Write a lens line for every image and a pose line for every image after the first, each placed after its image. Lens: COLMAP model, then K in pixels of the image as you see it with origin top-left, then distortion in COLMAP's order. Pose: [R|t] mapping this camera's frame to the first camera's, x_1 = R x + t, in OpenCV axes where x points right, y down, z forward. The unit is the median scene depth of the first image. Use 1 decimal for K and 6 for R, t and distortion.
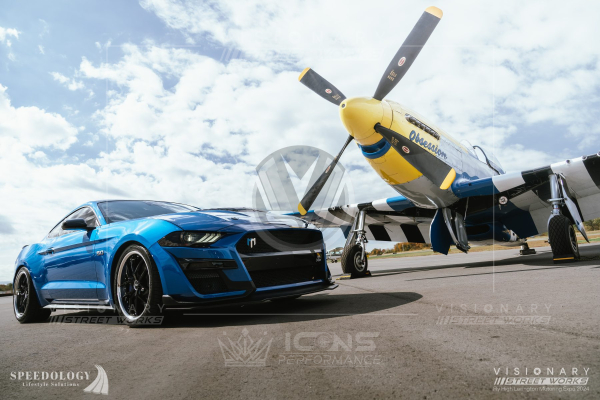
lens RADIAL K [[404.0, 0, 300.4], [0, 404.0, 195.4], [0, 0, 1]] dist [-0.016646, -0.002557]
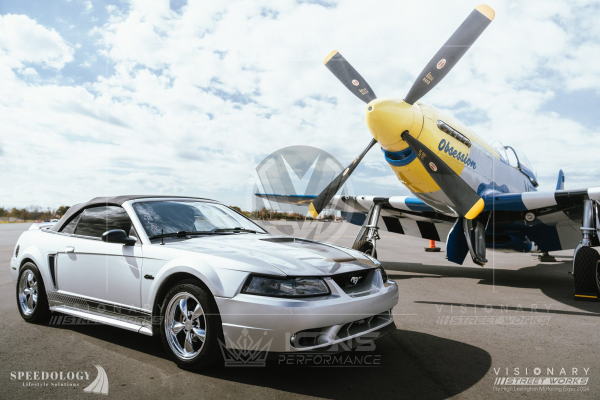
lens RADIAL K [[436.0, 0, 309.2], [0, 436.0, 187.4], [0, 0, 1]] dist [-0.015081, 0.006832]
pose [[0.995240, 0.097268, 0.005972, -0.015604], [-0.097355, 0.989669, 0.105246, -0.119662], [0.004327, -0.105326, 0.994428, 0.012154]]
